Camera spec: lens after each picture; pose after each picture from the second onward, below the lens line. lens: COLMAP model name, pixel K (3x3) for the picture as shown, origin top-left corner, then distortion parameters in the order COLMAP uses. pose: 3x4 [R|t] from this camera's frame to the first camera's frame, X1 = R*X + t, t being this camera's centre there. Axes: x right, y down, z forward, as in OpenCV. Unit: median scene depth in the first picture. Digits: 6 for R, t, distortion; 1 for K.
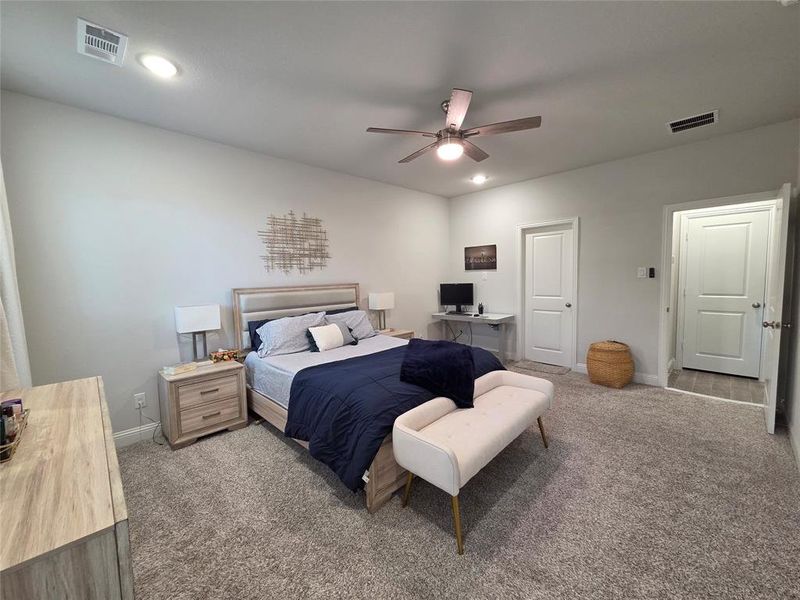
lens RADIAL K [[325.5, 0, 400.0], [0, 325.5, 300.0], [0, 0, 1]] dist [0.000809, -0.000710]
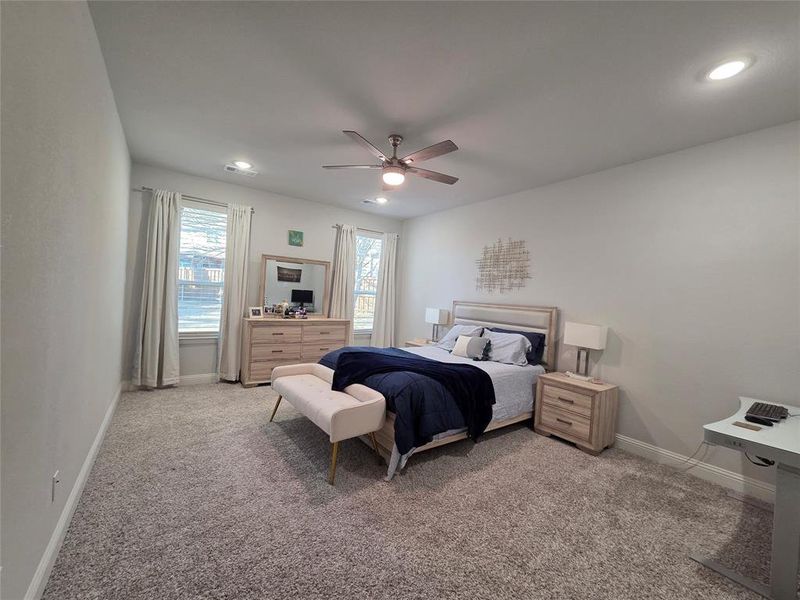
lens RADIAL K [[325.5, 0, 400.0], [0, 325.5, 300.0], [0, 0, 1]] dist [0.000809, -0.000710]
pose [[-0.161766, 0.039666, -0.986032, 0.832967], [-0.119663, 0.991030, 0.059499, -0.080951], [0.979547, 0.127616, -0.155569, 0.820098]]
